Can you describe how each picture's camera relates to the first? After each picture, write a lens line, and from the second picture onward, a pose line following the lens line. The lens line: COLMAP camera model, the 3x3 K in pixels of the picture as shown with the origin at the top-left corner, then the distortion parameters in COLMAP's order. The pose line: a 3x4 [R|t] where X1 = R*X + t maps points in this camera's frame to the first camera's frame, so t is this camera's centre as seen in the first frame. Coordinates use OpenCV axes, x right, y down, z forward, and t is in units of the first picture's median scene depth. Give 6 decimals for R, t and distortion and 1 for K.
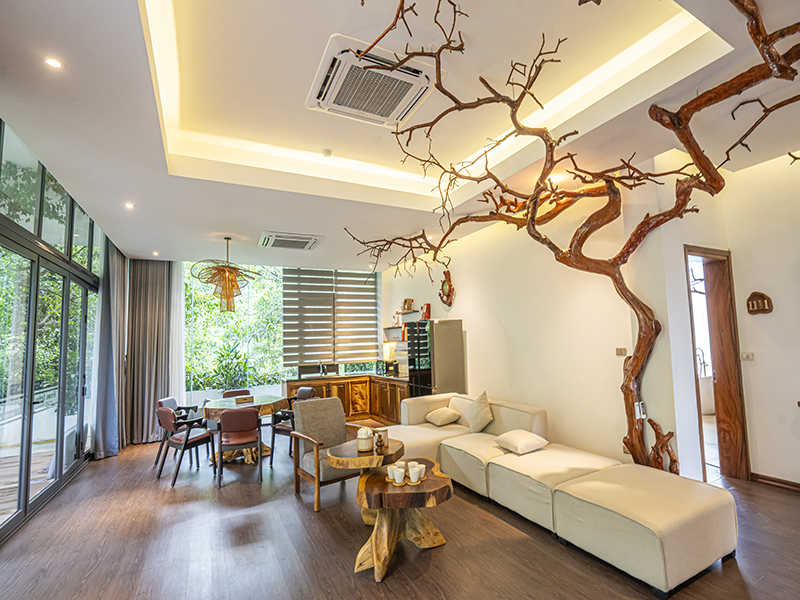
lens RADIAL K [[379.9, 0, 398.8], [0, 379.9, 303.8], [0, 0, 1]] dist [-0.067737, 0.027960]
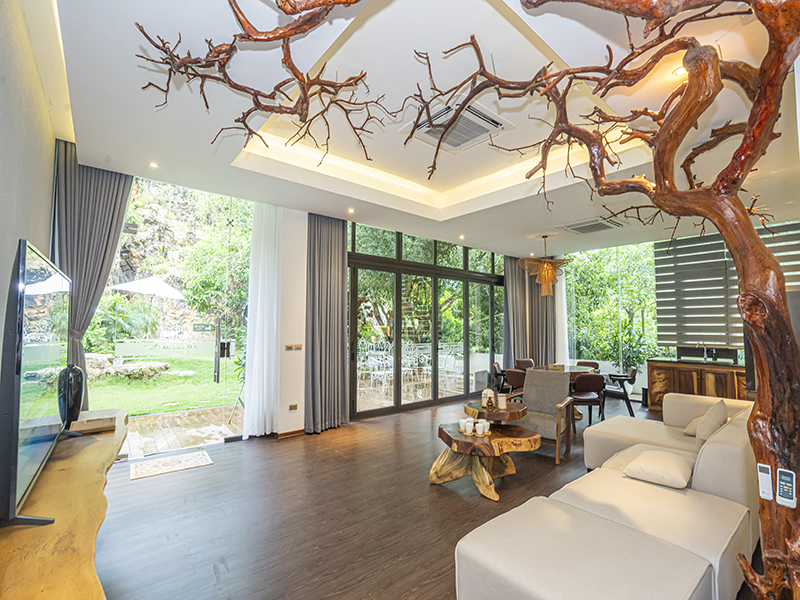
lens RADIAL K [[379.9, 0, 398.8], [0, 379.9, 303.8], [0, 0, 1]] dist [-0.067737, 0.027960]
pose [[0.233666, -0.022004, -0.972068, 0.444612], [0.084074, 0.996457, -0.002346, 0.006971], [0.968675, -0.081177, 0.234688, 0.148672]]
